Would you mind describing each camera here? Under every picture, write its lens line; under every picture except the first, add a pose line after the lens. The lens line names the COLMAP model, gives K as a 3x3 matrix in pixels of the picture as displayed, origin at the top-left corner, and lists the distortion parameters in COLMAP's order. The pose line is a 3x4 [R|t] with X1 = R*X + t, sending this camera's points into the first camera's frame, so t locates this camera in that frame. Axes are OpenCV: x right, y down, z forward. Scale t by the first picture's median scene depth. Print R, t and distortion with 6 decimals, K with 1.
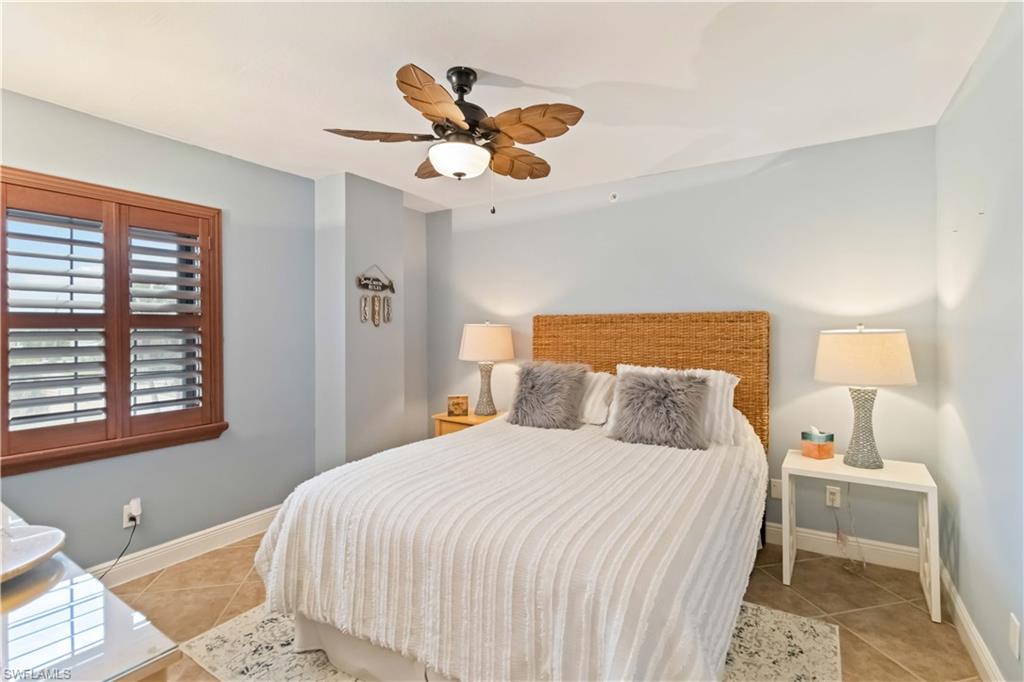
lens RADIAL K [[487.2, 0, 524.6], [0, 487.2, 330.3], [0, 0, 1]] dist [0.002759, 0.000856]
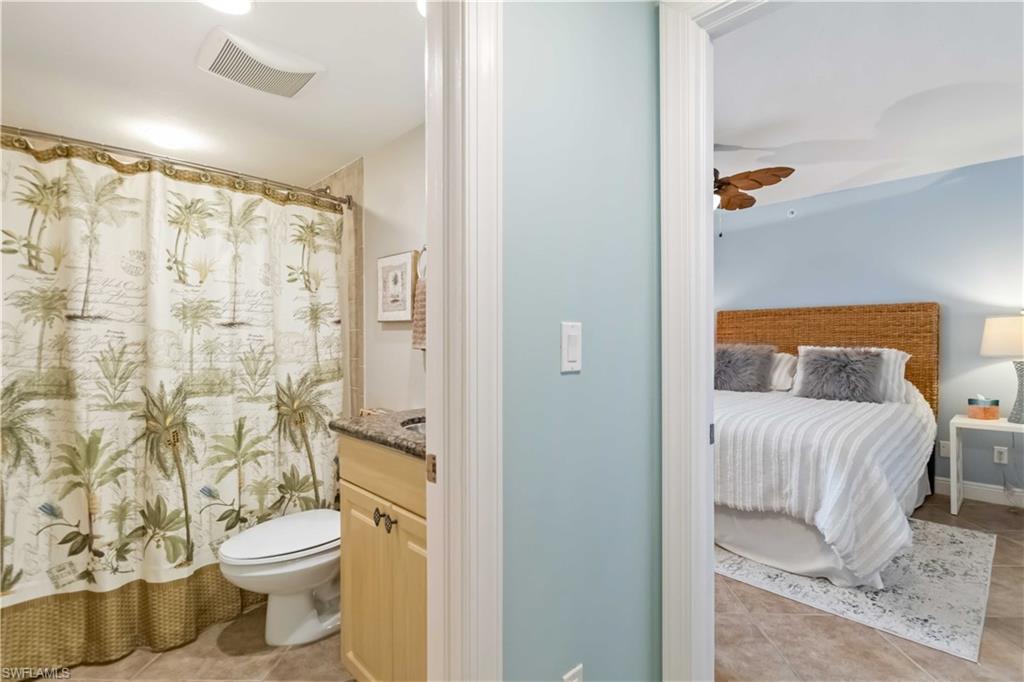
lens RADIAL K [[501.6, 0, 512.0], [0, 501.6, 341.0], [0, 0, 1]] dist [-0.000807, 0.000366]
pose [[0.967865, 0.004109, -0.251436, -0.236736], [-0.003975, 0.999992, 0.001038, 0.066840], [0.251439, -0.000005, 0.967873, -0.528411]]
